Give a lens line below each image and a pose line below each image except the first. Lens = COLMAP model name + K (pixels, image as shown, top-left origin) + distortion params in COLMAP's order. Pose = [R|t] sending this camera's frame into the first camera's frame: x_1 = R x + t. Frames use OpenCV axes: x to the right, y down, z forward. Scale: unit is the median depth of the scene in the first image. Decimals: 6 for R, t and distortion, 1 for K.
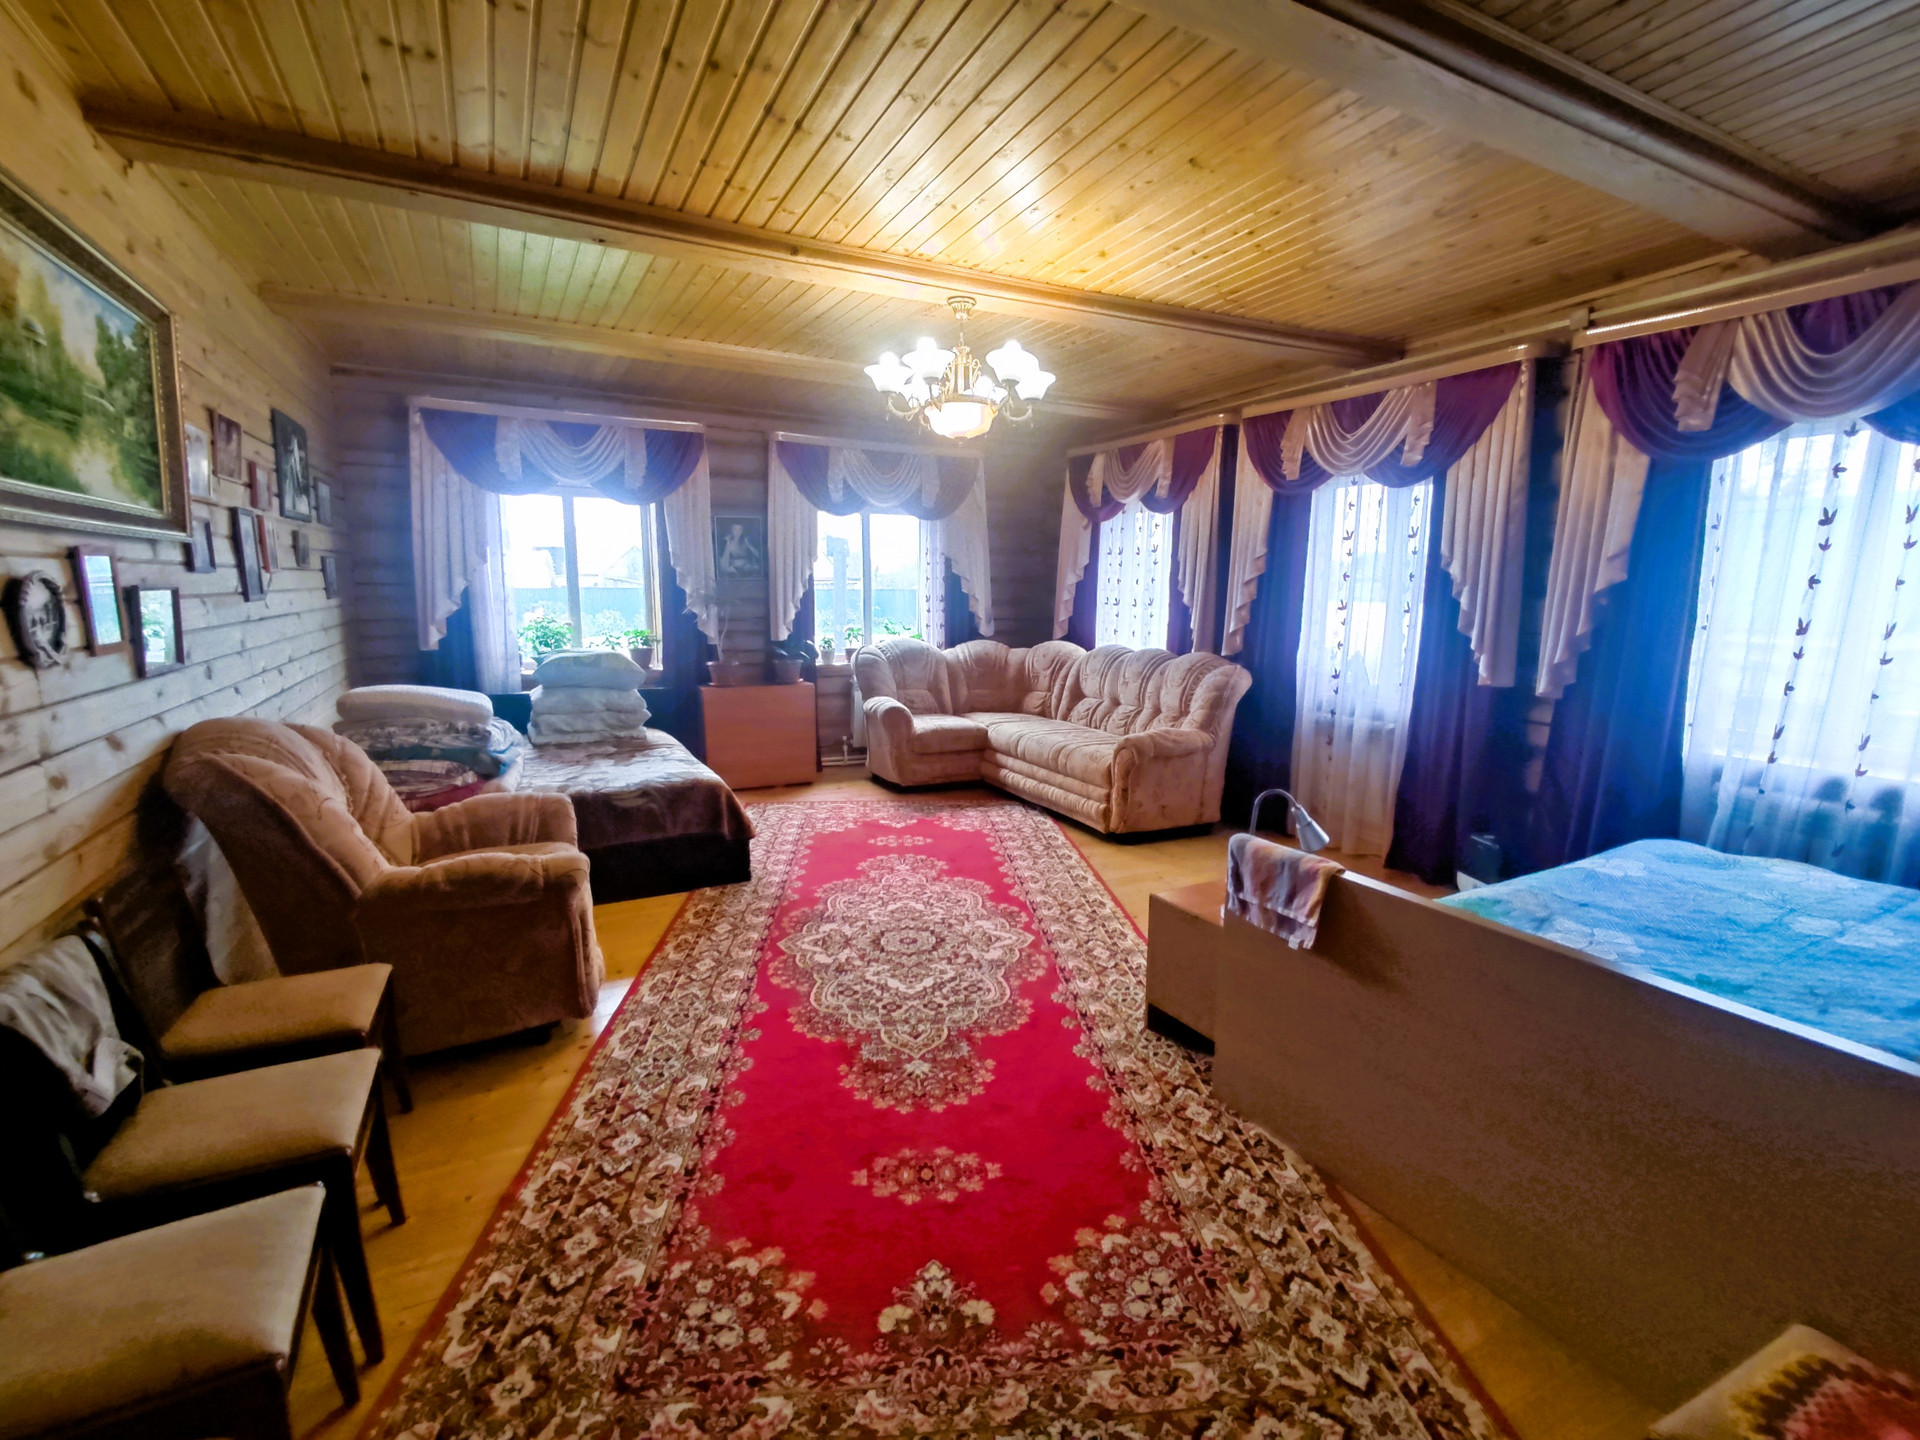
lens RADIAL K [[881.9, 0, 963.2], [0, 881.9, 722.8], [0, 0, 1]] dist [0.001554, -0.000287]
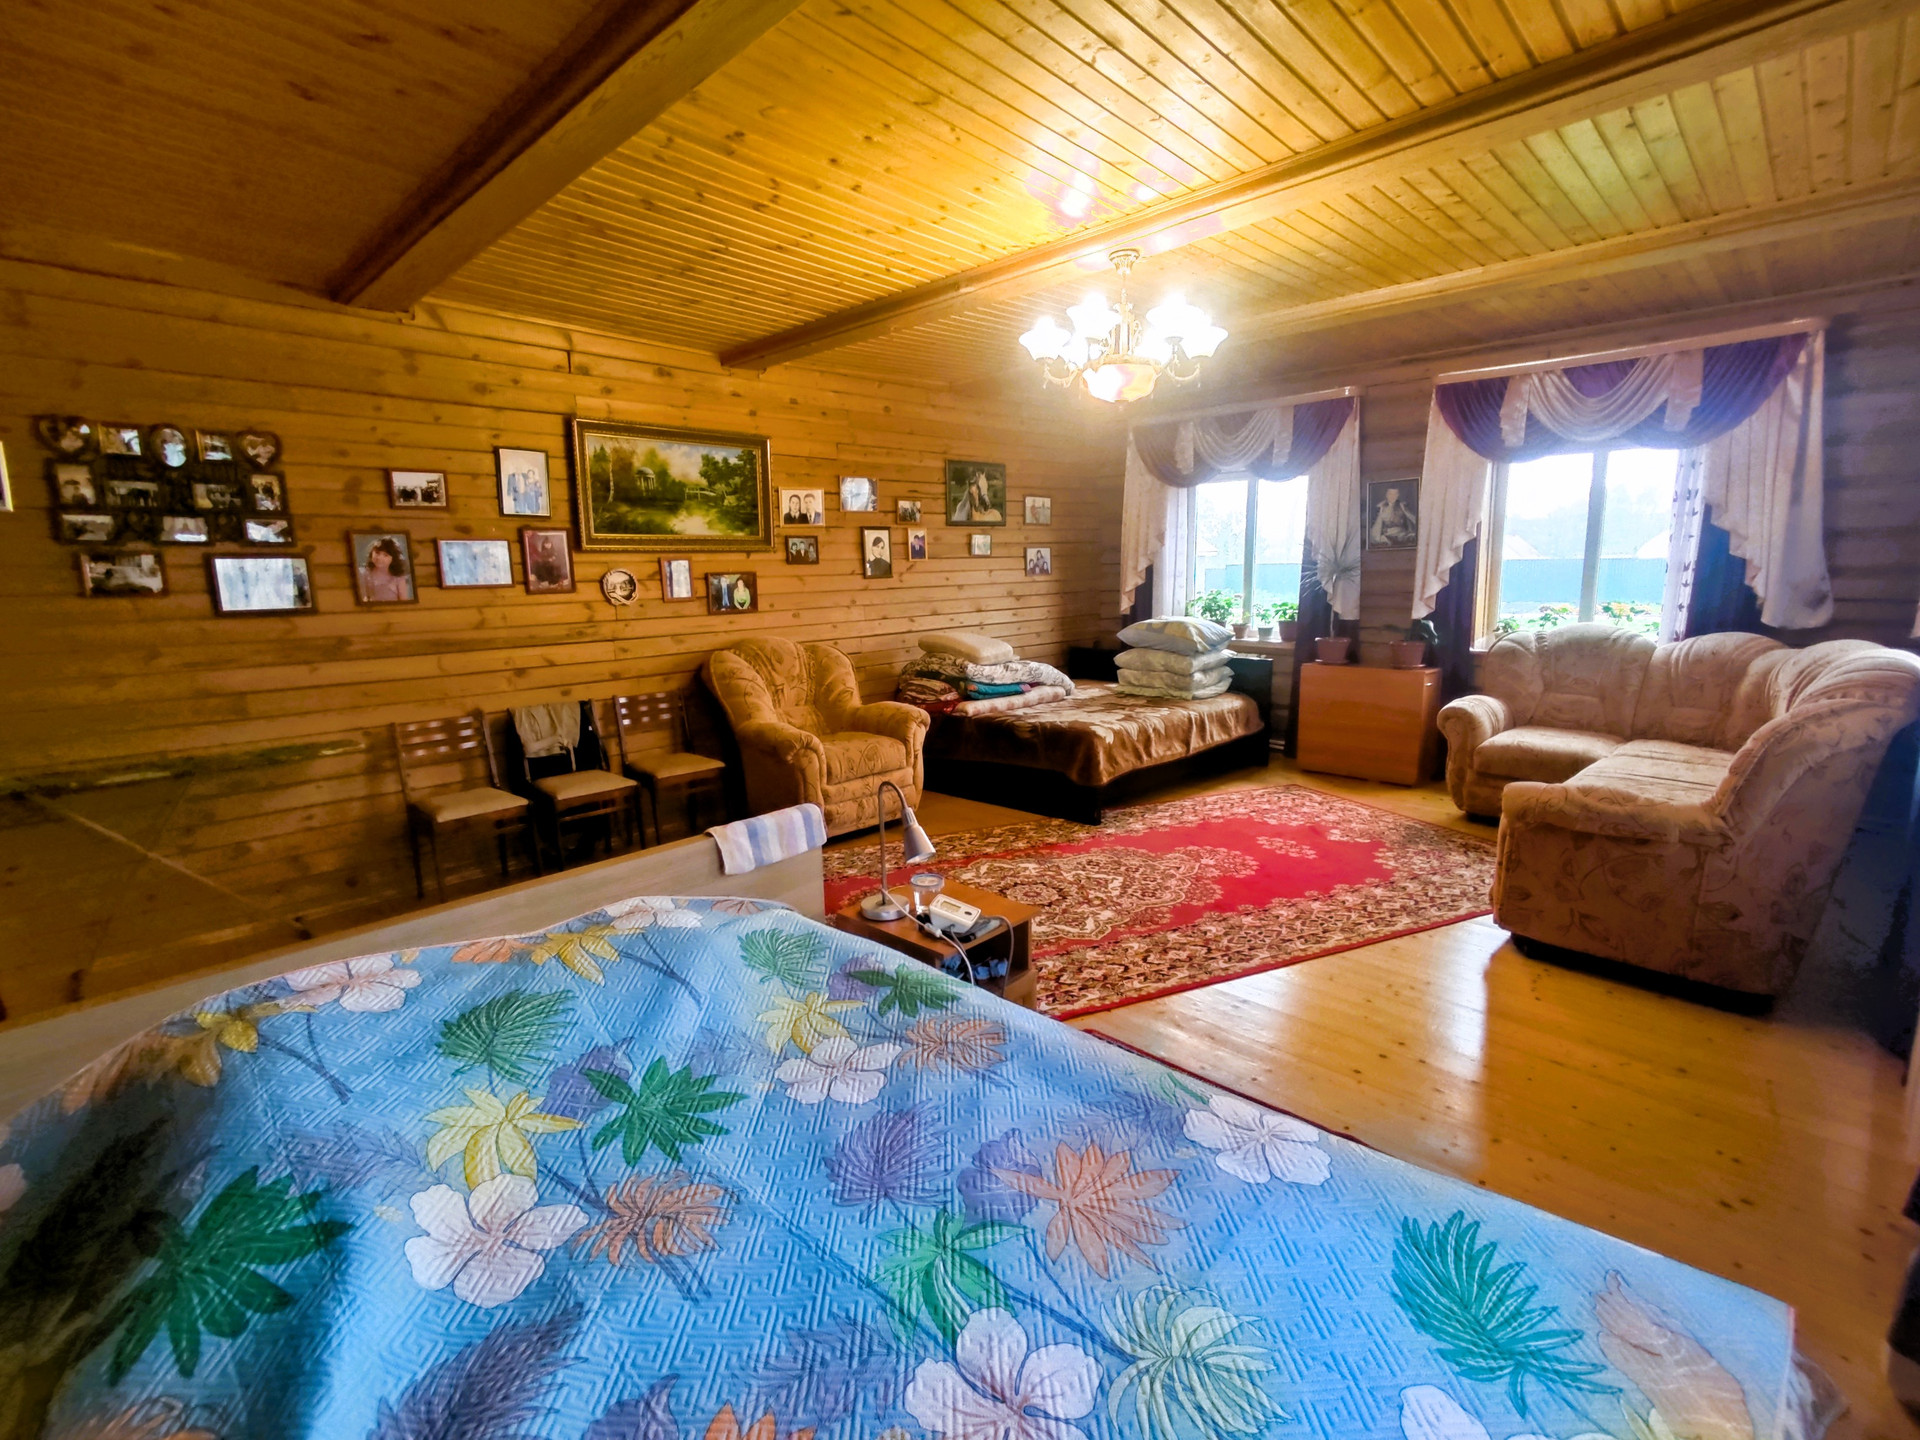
lens RADIAL K [[881.9, 0, 965.6], [0, 881.9, 729.1], [0, 0, 1]] dist [0.001554, -0.000287]
pose [[0.313443, 0.155960, -0.936712, 0.784090], [-0.120941, 0.984945, 0.123521, -0.064635], [0.941874, 0.074570, 0.327586, 0.494529]]
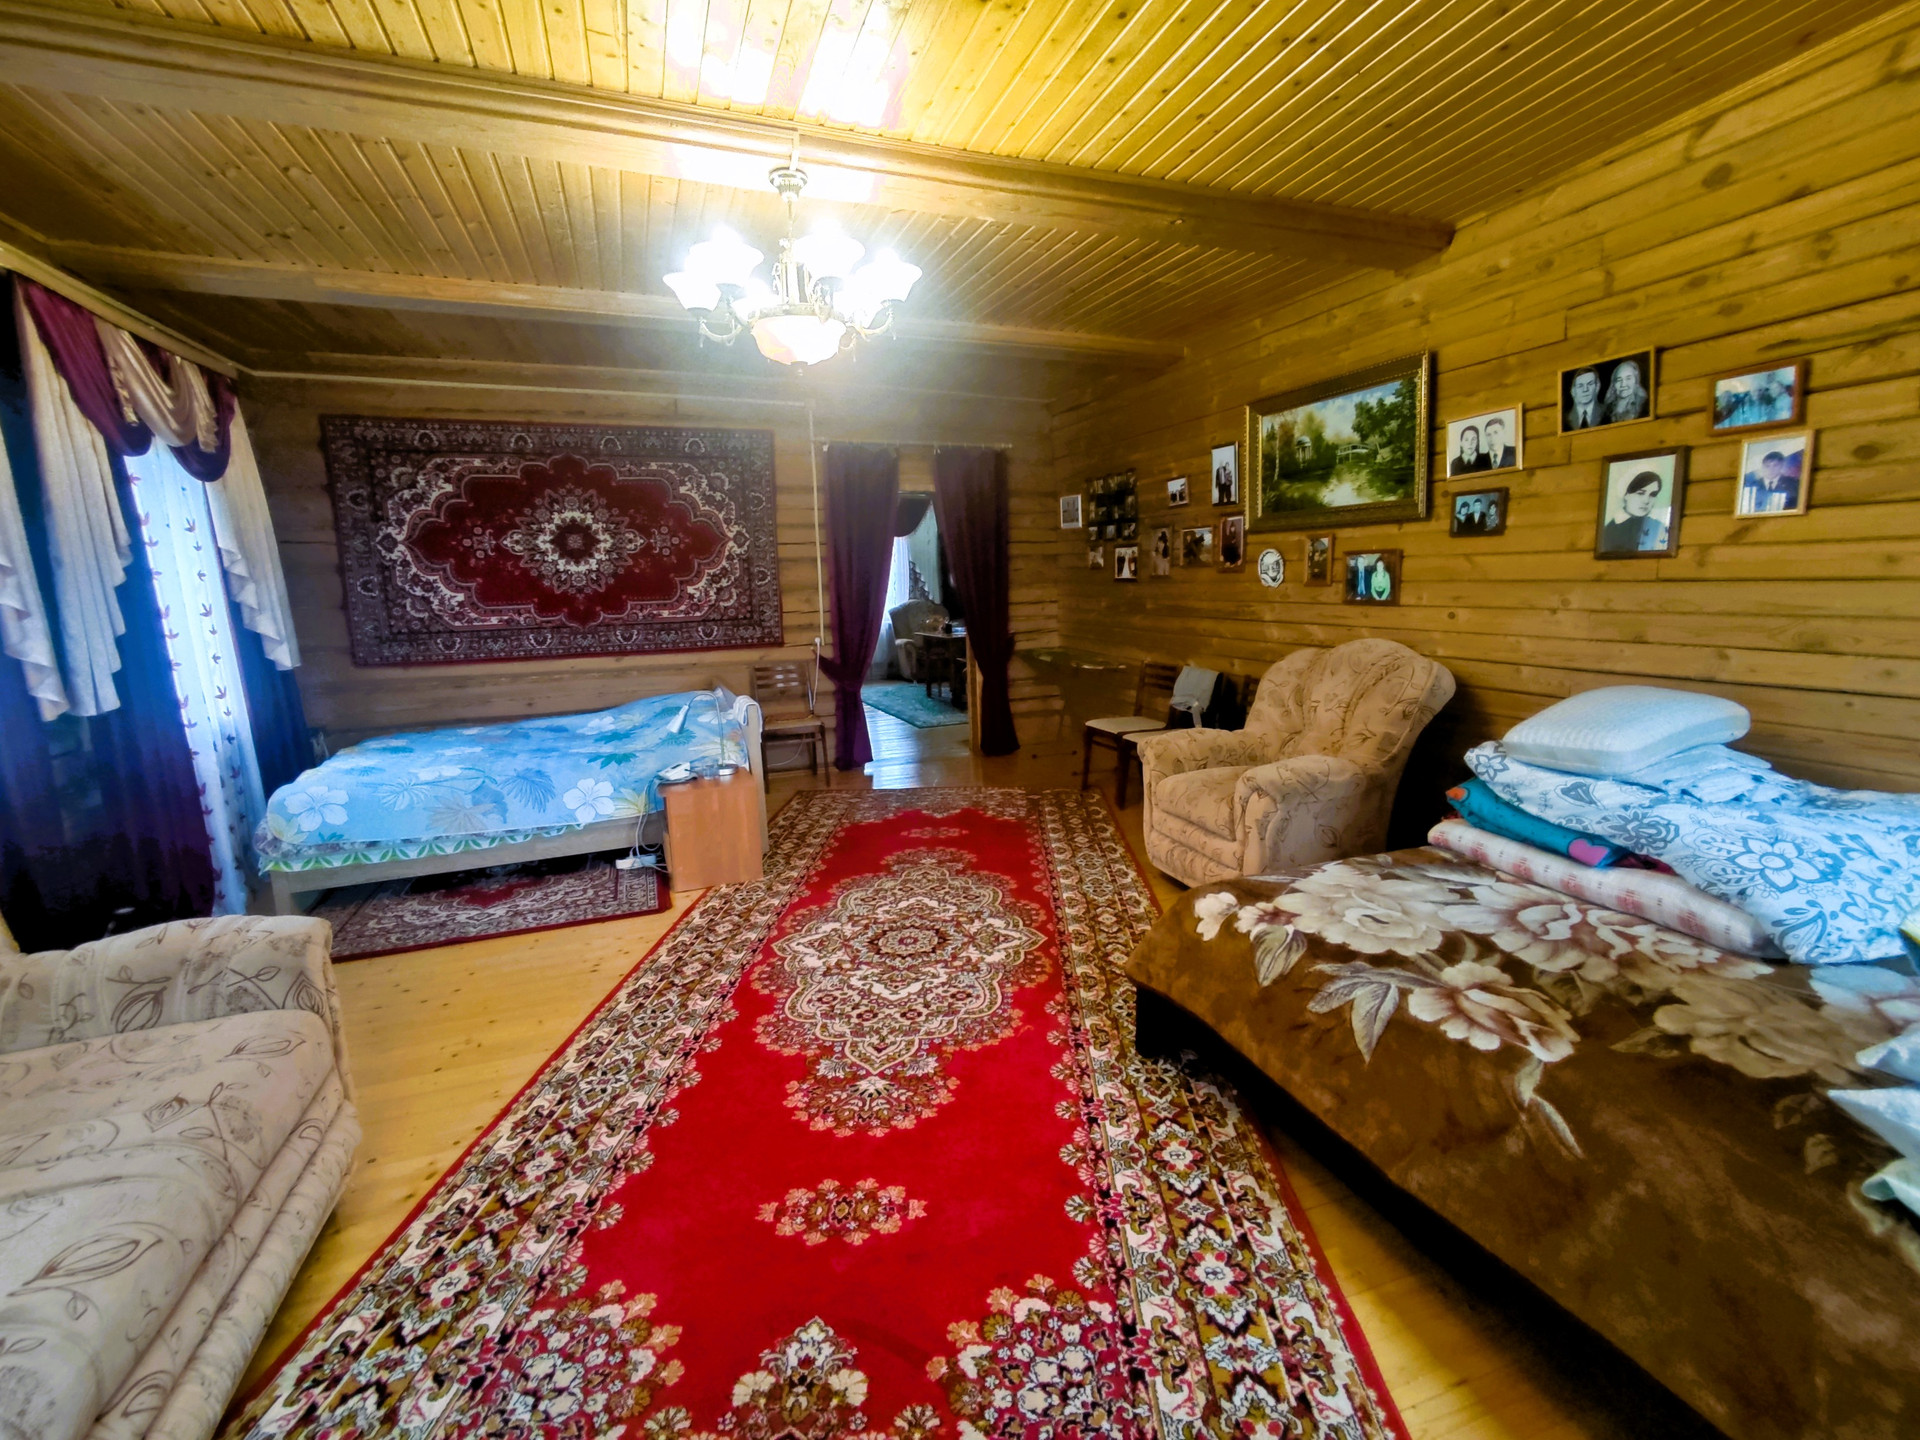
lens RADIAL K [[881.9, 0, 963.3], [0, 881.9, 722.0], [0, 0, 1]] dist [0.001554, -0.000287]
pose [[-0.990879, 0.000597, 0.134751, -0.218008], [0.043476, 0.947932, 0.315493, -0.234414], [-0.127547, 0.318474, -0.939312, 1.591205]]
